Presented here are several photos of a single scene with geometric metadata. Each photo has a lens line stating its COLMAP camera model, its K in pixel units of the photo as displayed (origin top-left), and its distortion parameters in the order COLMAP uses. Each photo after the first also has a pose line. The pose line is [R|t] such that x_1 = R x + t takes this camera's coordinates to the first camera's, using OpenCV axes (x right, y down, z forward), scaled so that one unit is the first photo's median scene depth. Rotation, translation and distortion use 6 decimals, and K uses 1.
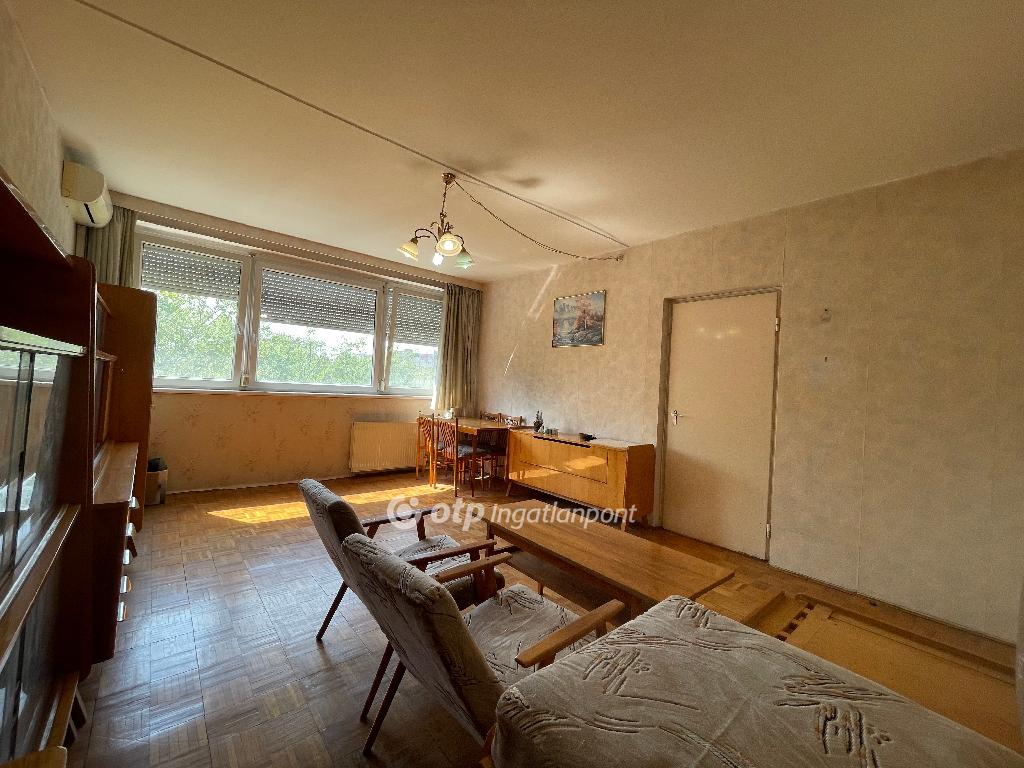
lens RADIAL K [[417.1, 0, 505.6], [0, 417.1, 382.6], [0, 0, 1]] dist [0.000463, 0.000010]
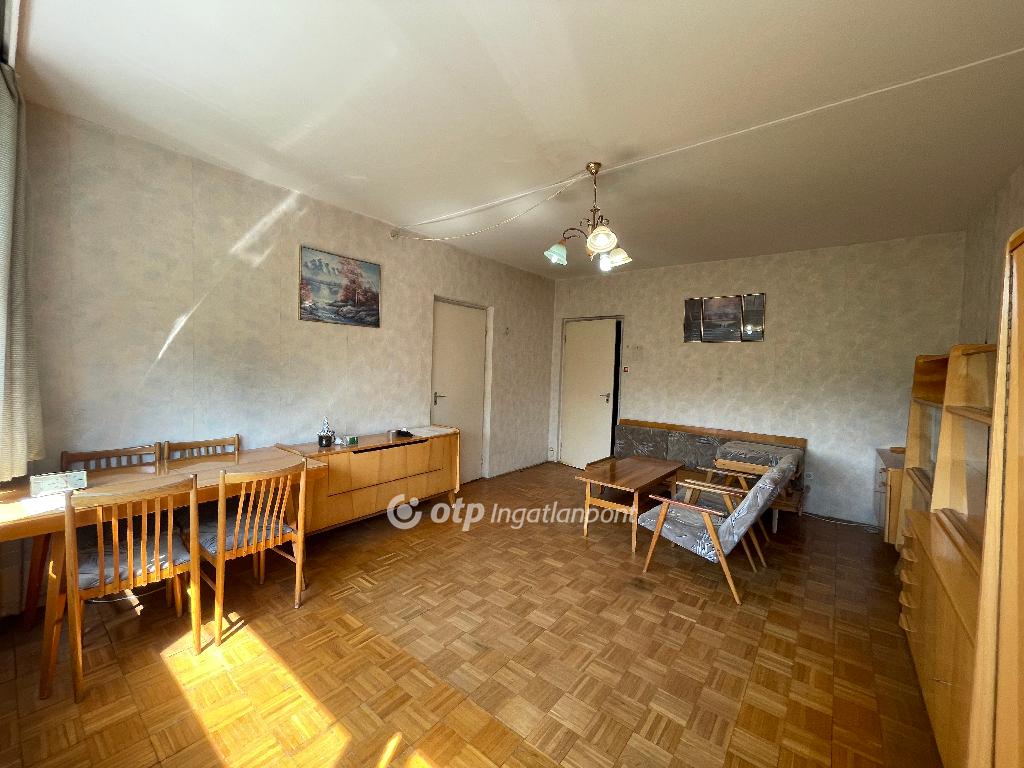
lens RADIAL K [[409.7, 0, 515.8], [0, 409.7, 381.1], [0, 0, 1]] dist [-0.029486, 0.000046]
pose [[-0.194934, -0.099807, 0.975725, -0.627536], [-0.052391, 0.994448, 0.091256, -0.068780], [-0.979416, -0.033330, -0.199080, 0.837320]]
